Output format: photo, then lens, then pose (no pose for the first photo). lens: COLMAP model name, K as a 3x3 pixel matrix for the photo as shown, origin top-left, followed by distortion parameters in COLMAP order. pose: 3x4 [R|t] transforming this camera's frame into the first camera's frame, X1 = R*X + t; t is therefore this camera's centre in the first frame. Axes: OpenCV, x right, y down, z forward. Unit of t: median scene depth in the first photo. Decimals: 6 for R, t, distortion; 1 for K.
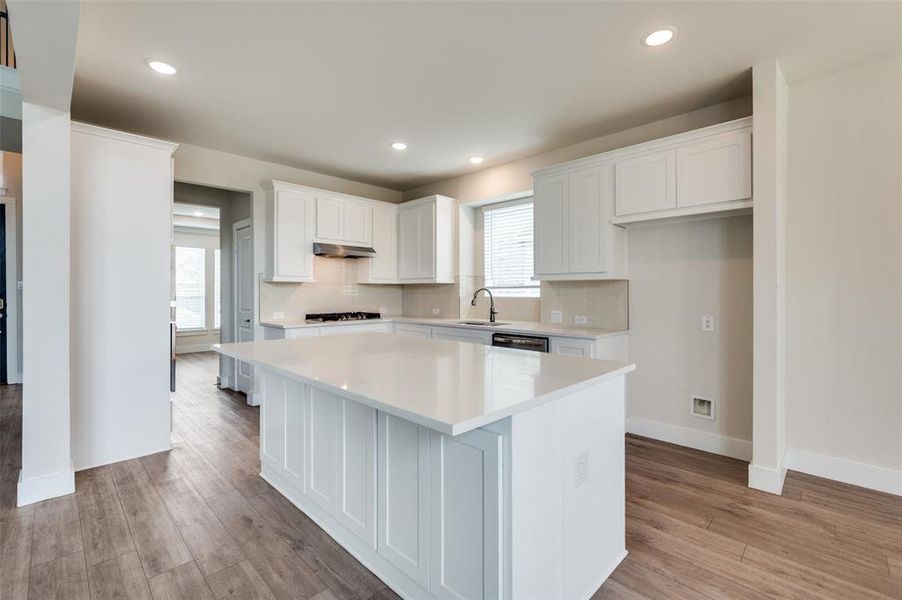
lens RADIAL K [[396.0, 0, 454.4], [0, 396.0, 290.5], [0, 0, 1]] dist [0.000678, 0.000277]
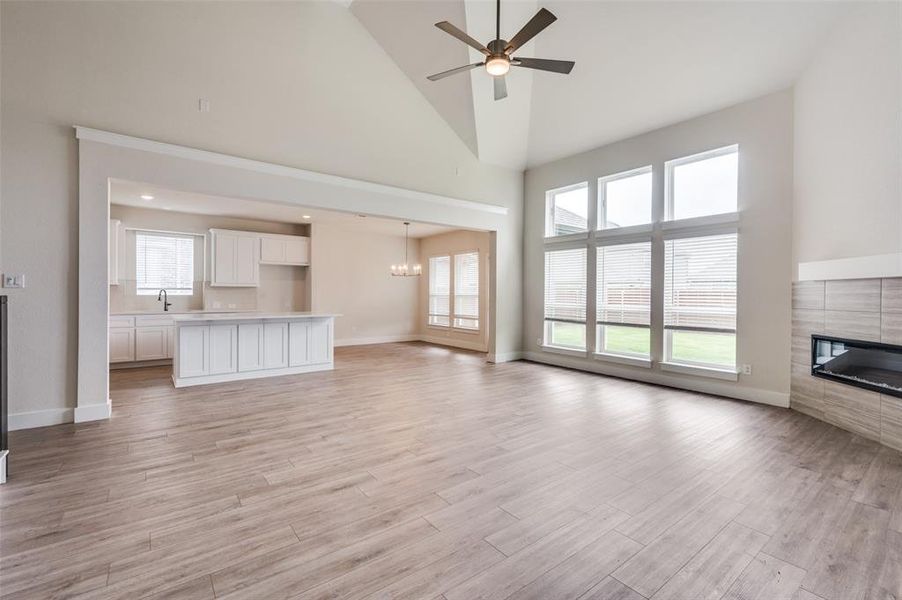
lens RADIAL K [[396.0, 0, 454.4], [0, 396.0, 290.5], [0, 0, 1]] dist [0.000678, 0.000277]
pose [[0.142190, 0.008498, 0.989803, -2.294960], [-0.008018, 0.999940, -0.007433, 0.002235], [-0.989807, -0.006879, 0.142249, -0.628307]]
